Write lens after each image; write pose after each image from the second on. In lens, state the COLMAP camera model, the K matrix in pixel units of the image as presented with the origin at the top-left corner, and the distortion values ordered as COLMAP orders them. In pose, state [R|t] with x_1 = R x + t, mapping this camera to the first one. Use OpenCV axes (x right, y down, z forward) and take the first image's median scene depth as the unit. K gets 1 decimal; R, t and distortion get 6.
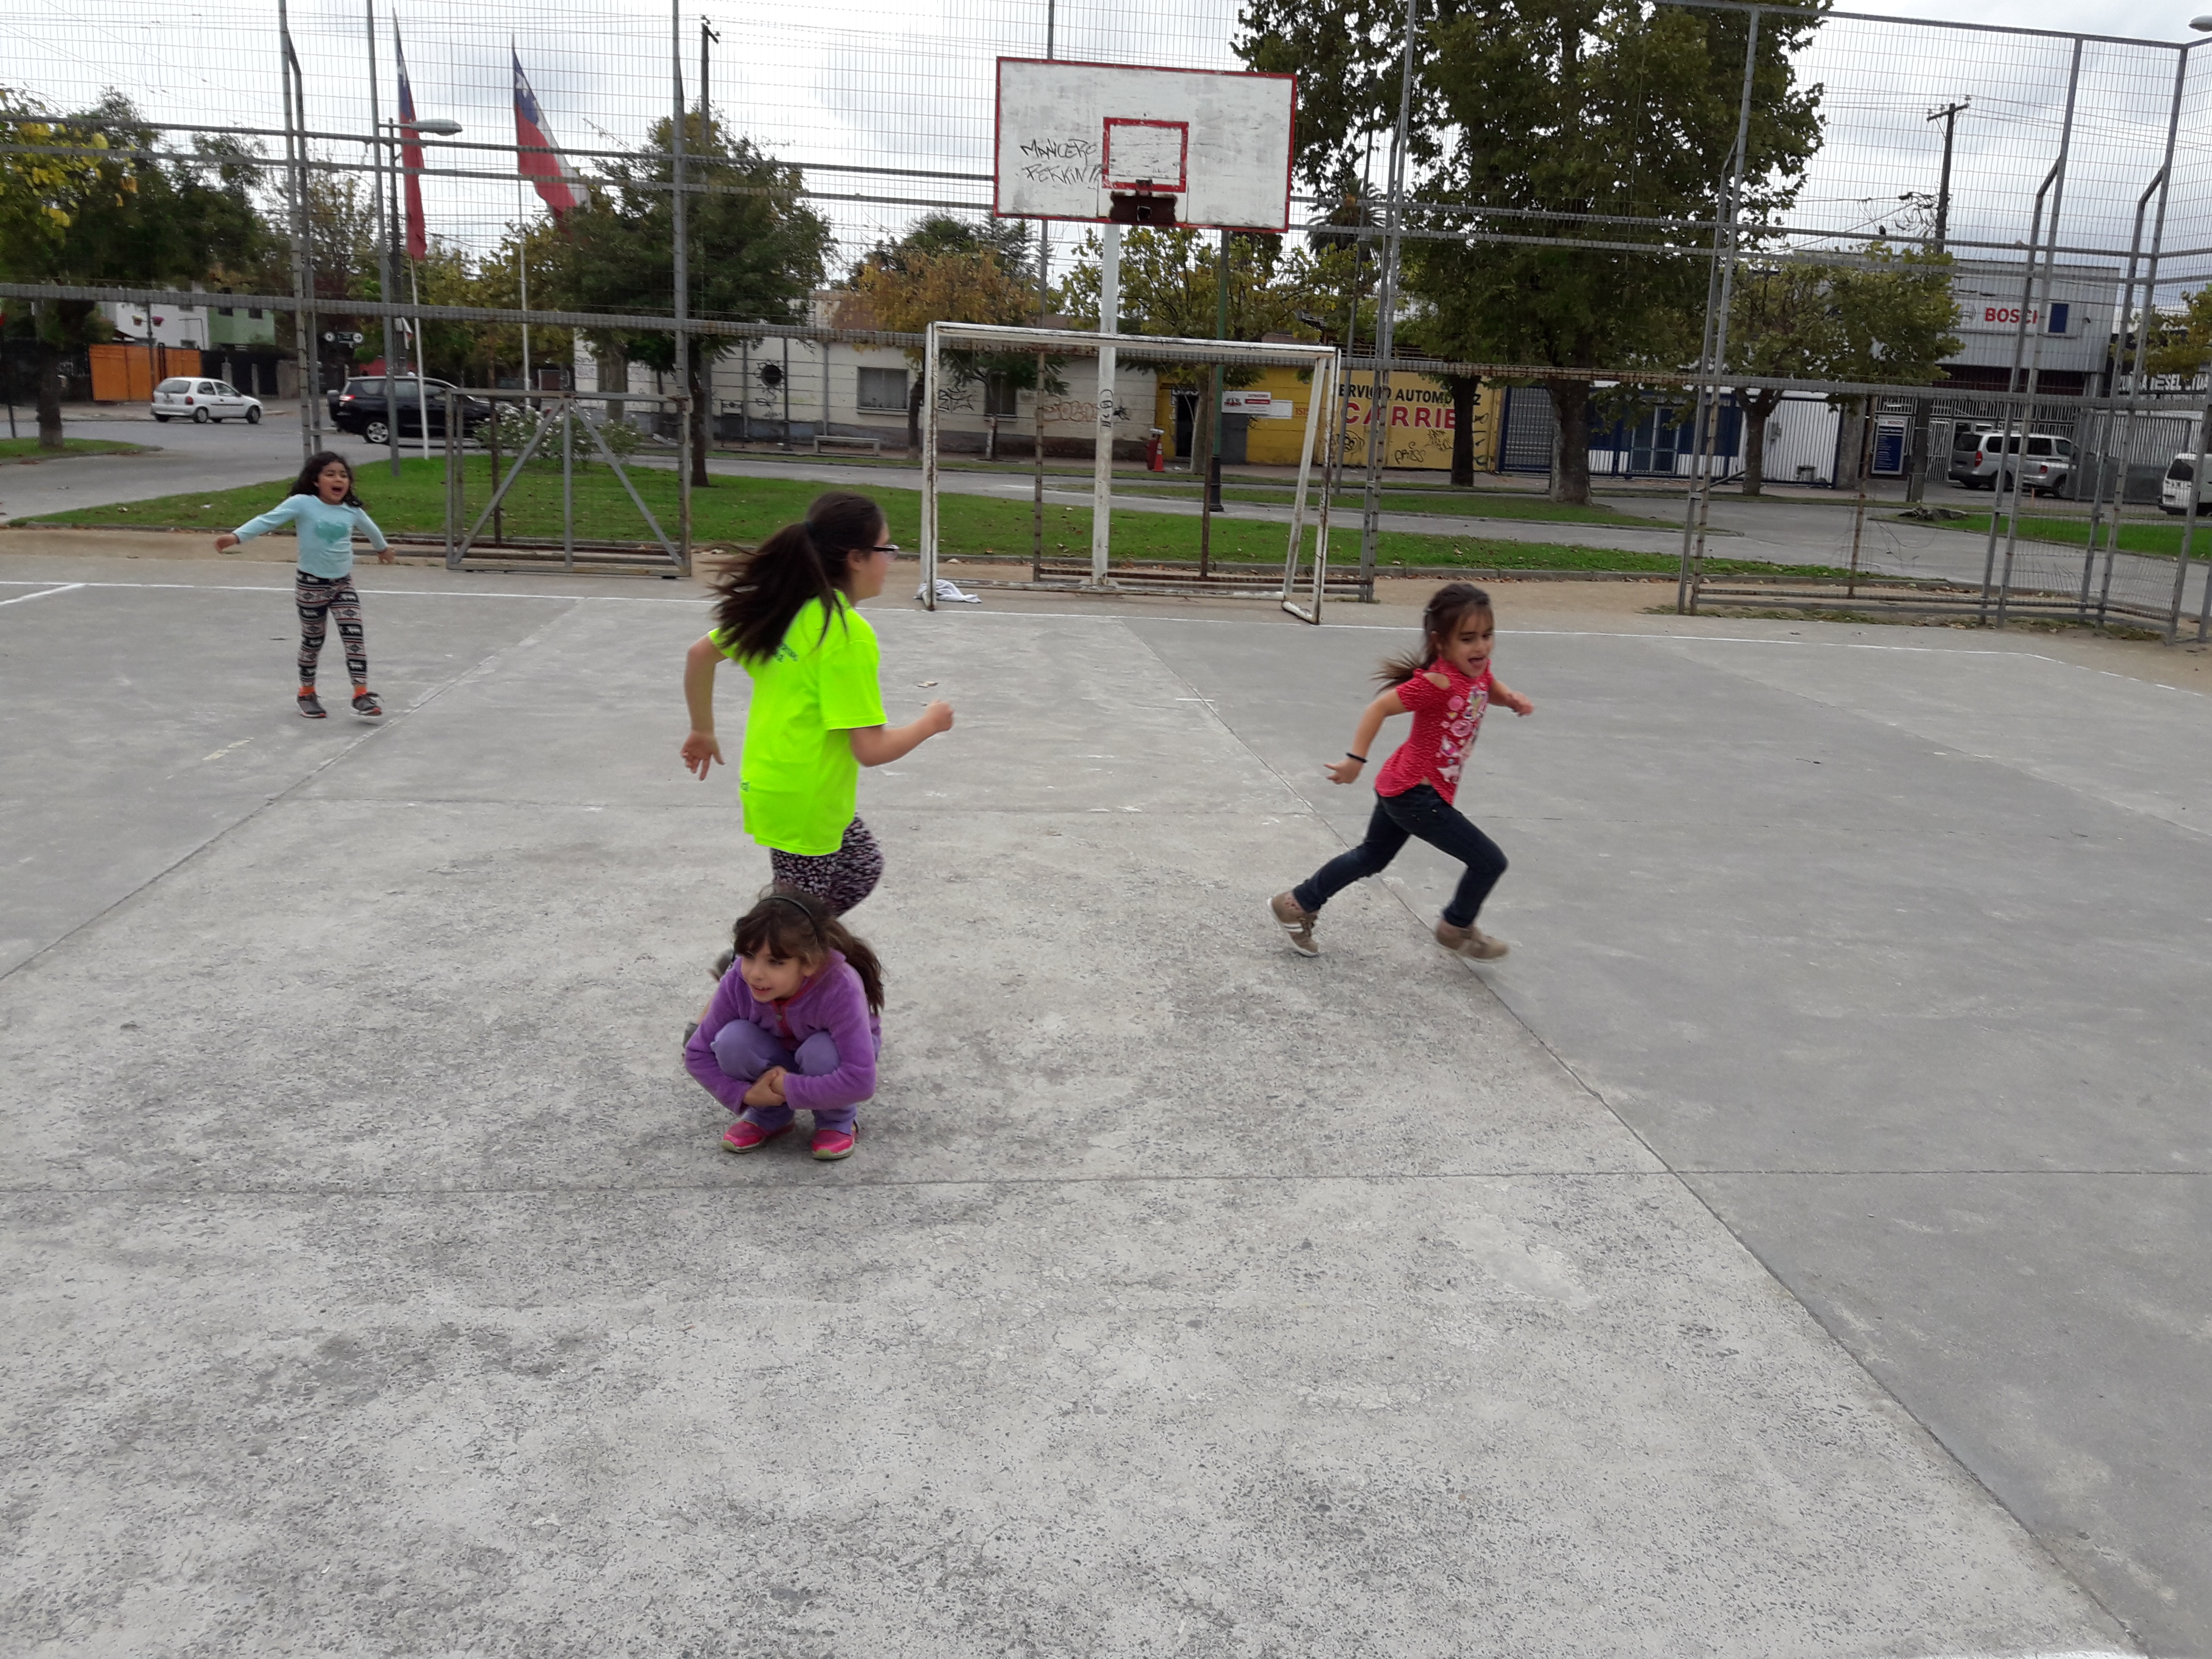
lens RADIAL K [[1804.7, 0, 1117.7], [0, 1804.7, 833.2], [0, 0, 1]] dist [0.112837, -0.255536]
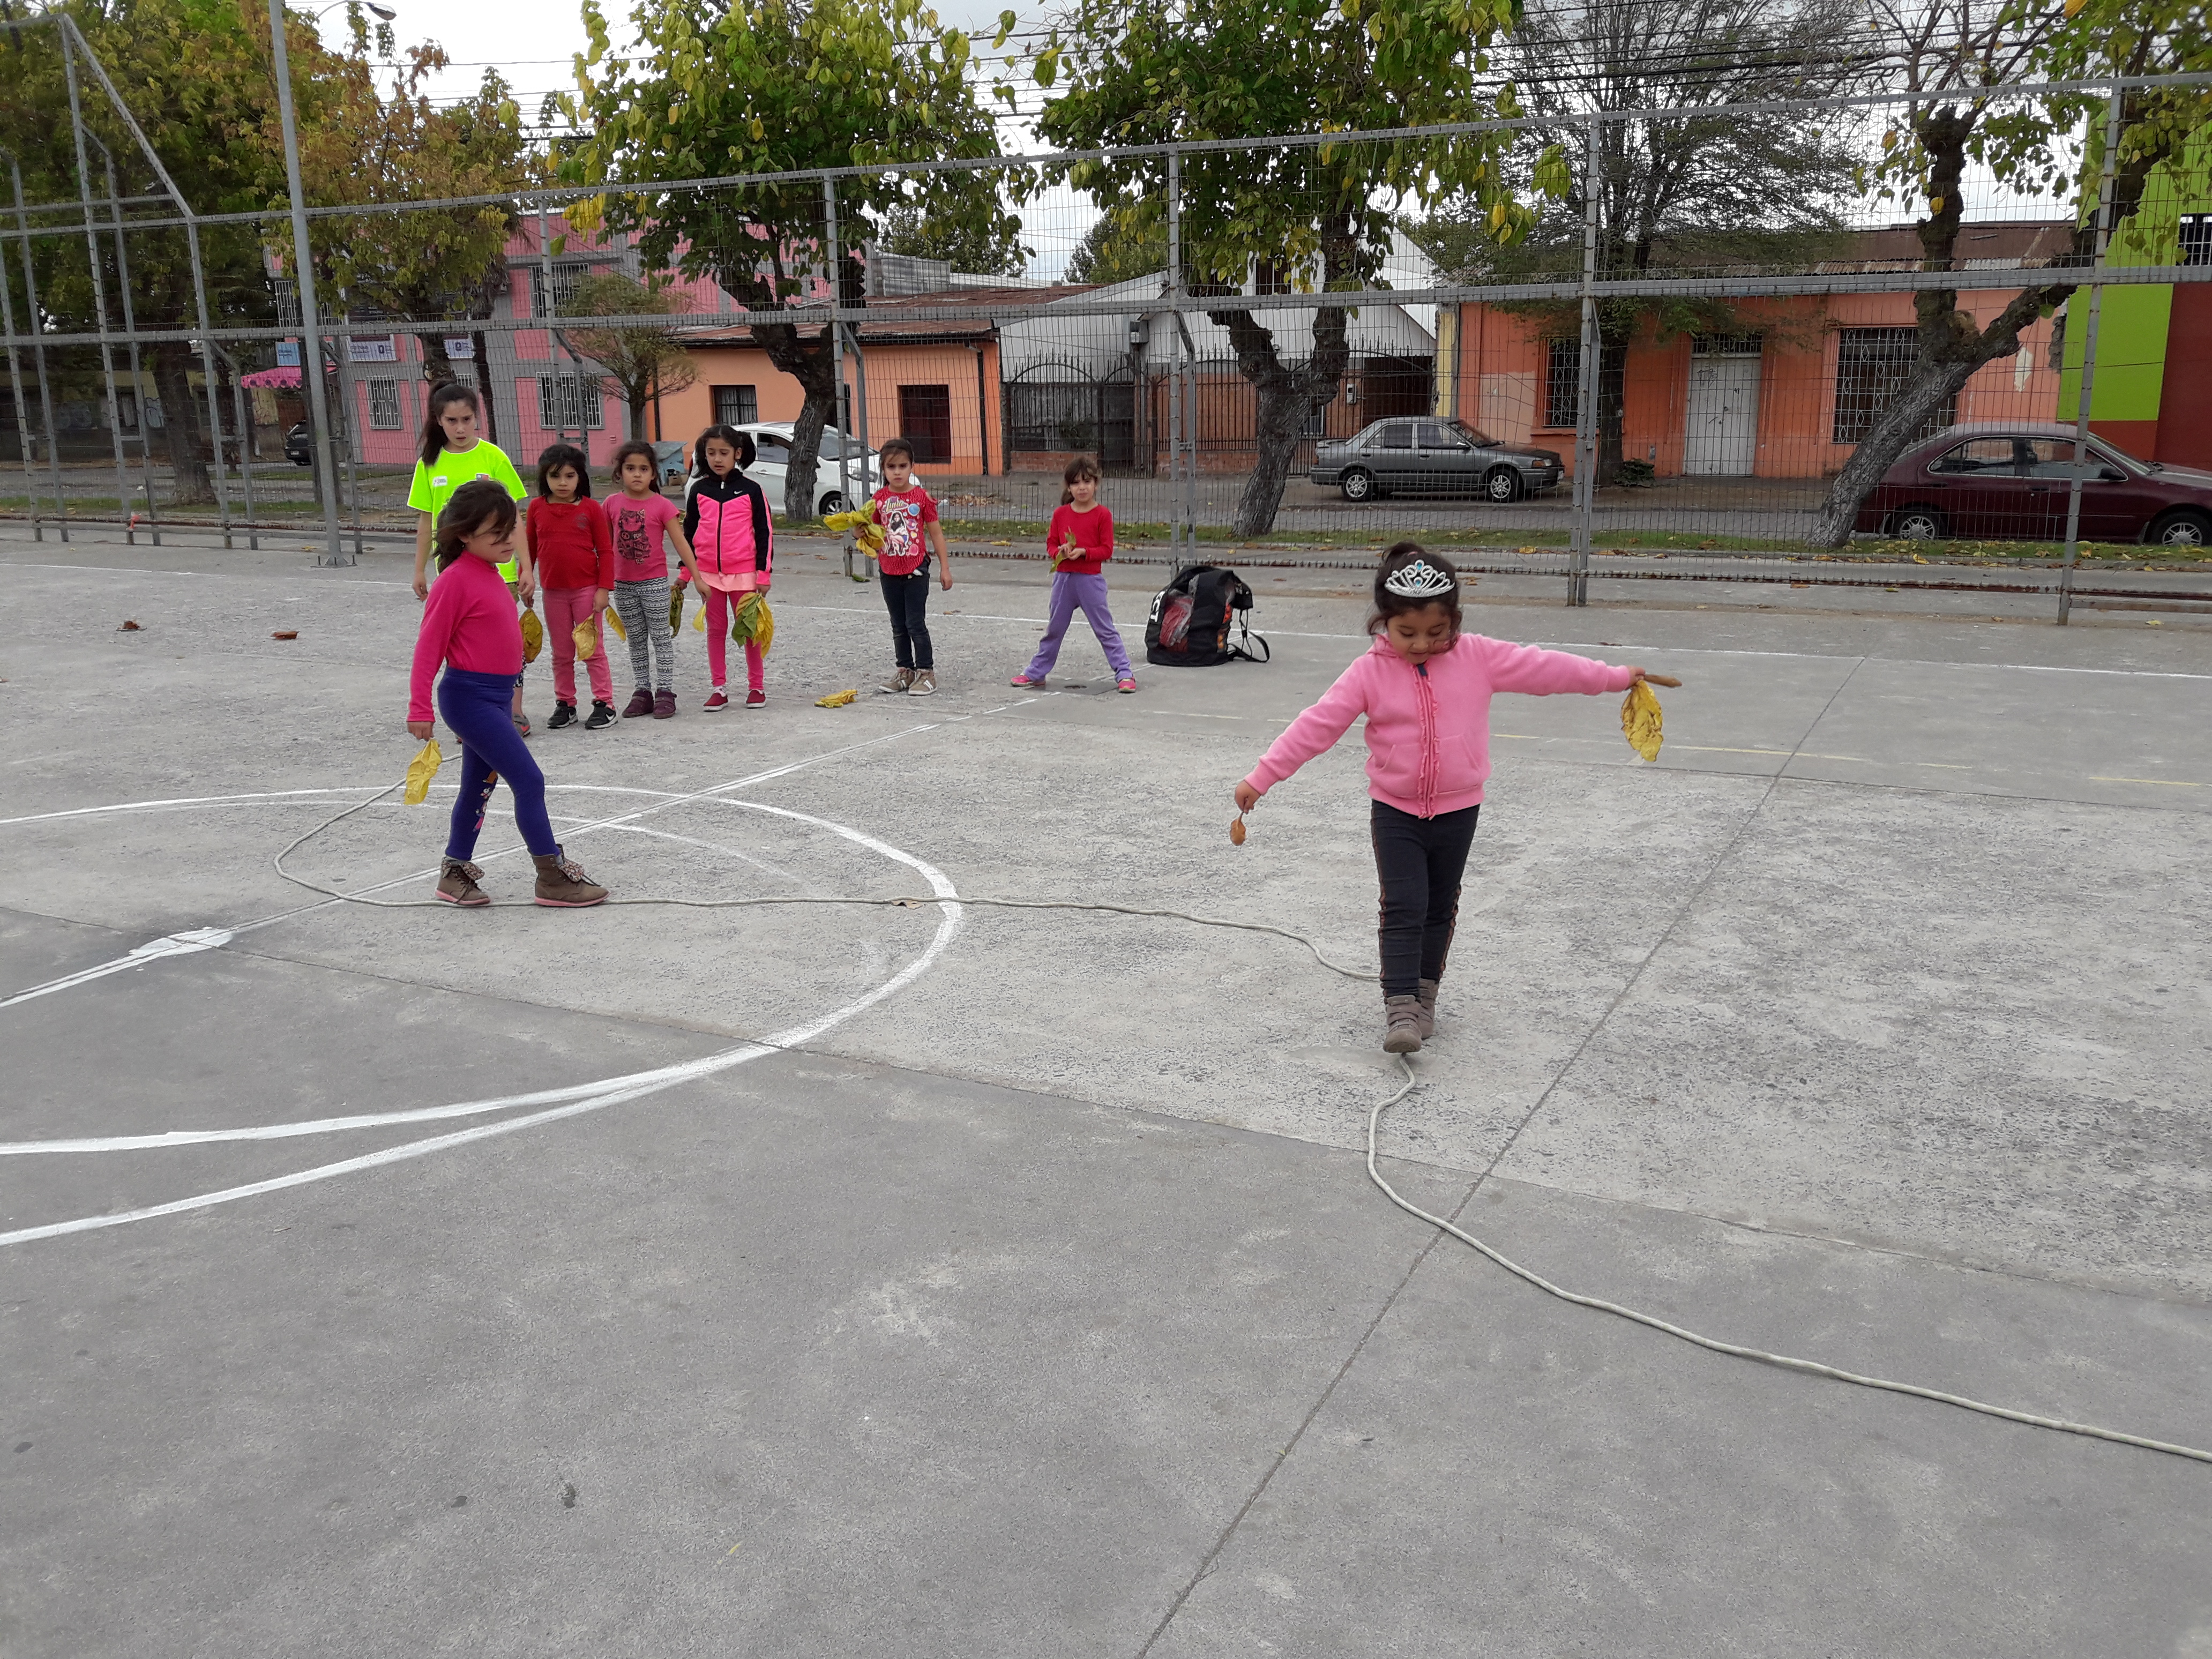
lens RADIAL K [[1804.7, 0, 1117.7], [0, 1804.7, 833.2], [0, 0, 1]] dist [0.112837, -0.255536]
pose [[-0.543581, 0.159294, -0.824103, 0.443470], [-0.203552, 0.927501, 0.313543, -0.080370], [0.814301, 0.338184, -0.471747, 0.498615]]
